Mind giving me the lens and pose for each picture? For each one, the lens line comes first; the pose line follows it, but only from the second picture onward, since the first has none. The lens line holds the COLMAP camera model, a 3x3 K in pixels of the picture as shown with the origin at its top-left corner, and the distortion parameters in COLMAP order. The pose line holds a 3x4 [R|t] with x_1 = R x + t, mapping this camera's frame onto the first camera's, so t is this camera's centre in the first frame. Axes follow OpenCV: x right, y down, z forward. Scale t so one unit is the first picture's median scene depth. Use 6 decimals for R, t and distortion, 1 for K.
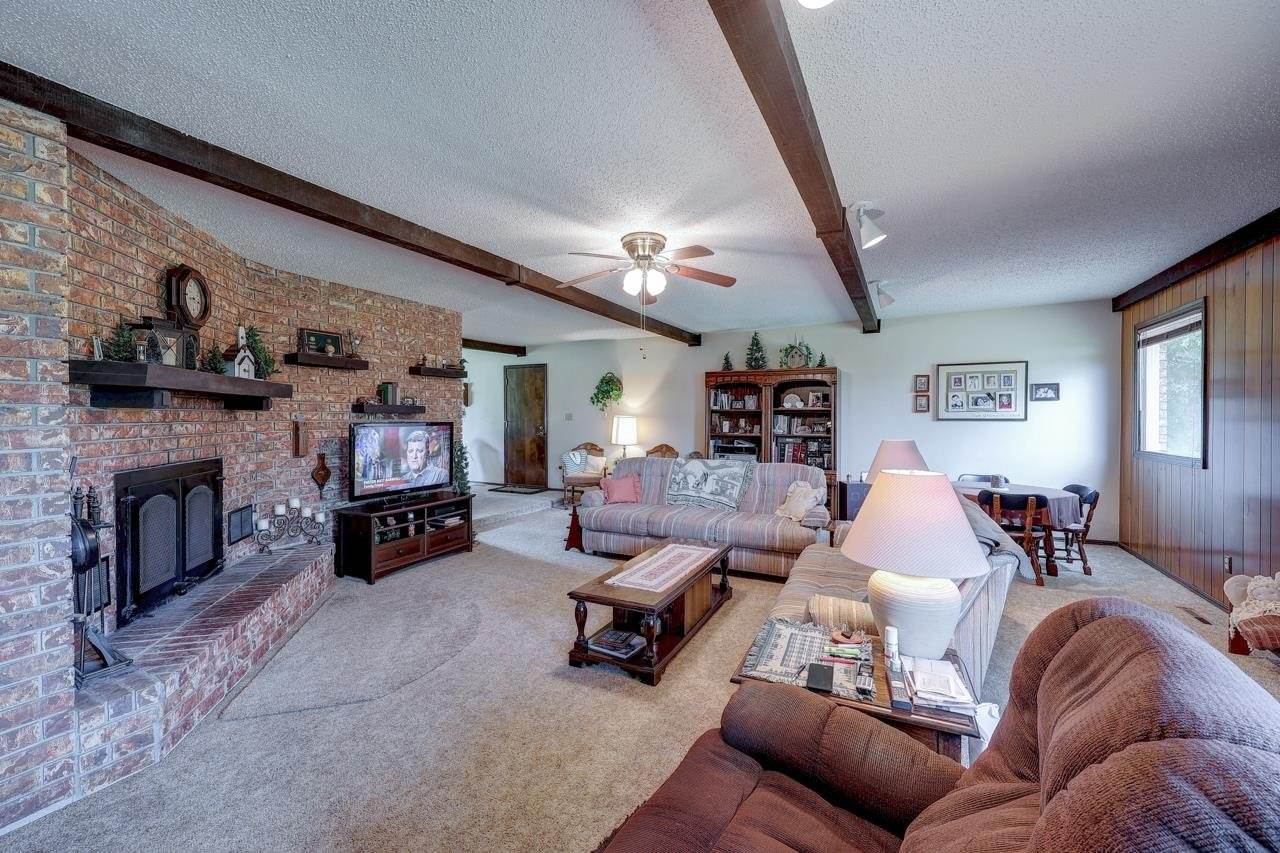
lens RADIAL K [[525.5, 0, 634.8], [0, 525.5, 420.2], [0, 0, 1]] dist [-0.000404, -0.000271]
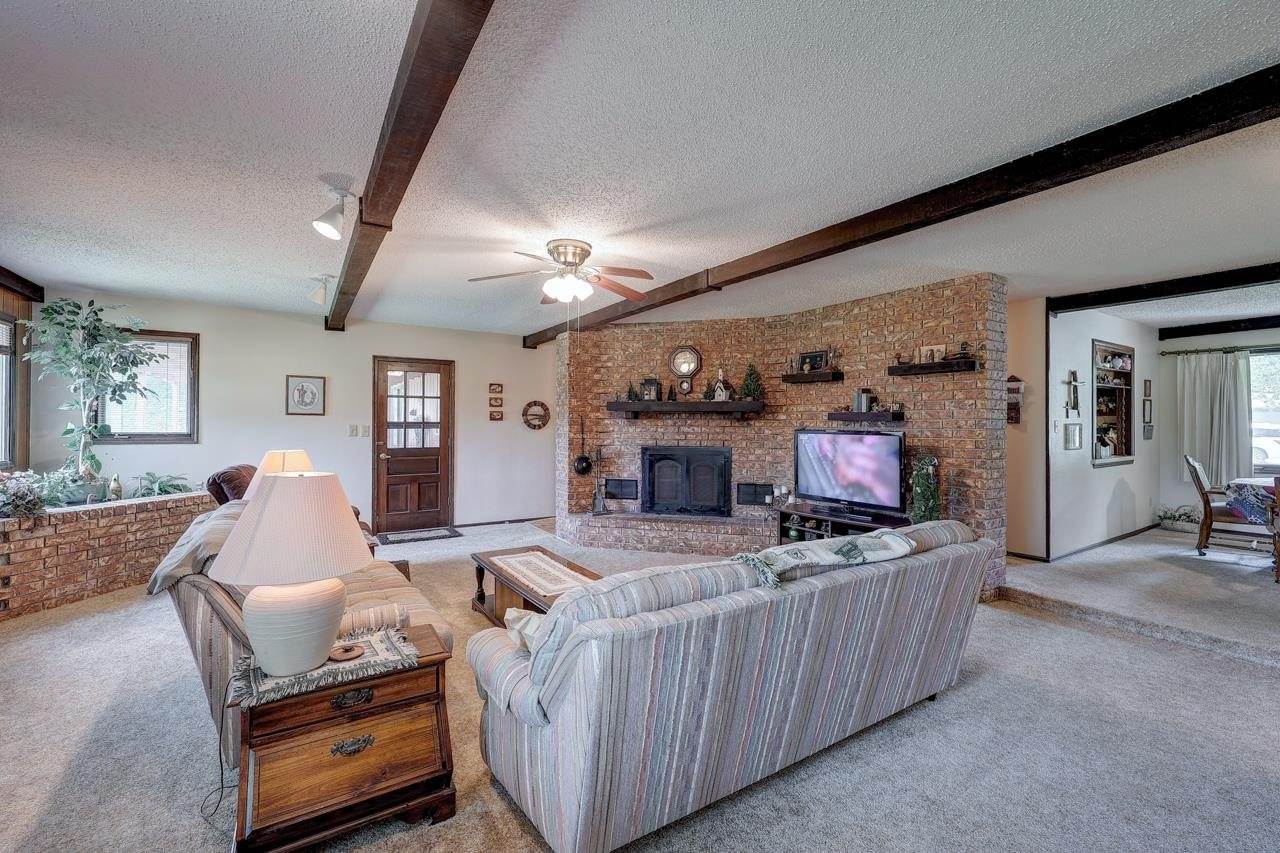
lens RADIAL K [[525.5, 0, 636.8], [0, 525.5, 424.3], [0, 0, 1]] dist [-0.000404, -0.000271]
pose [[-0.497300, 0.001102, -0.867578, 0.642136], [-0.011996, 0.999895, 0.008146, -0.011475], [0.867496, 0.014459, -0.497234, 1.263748]]
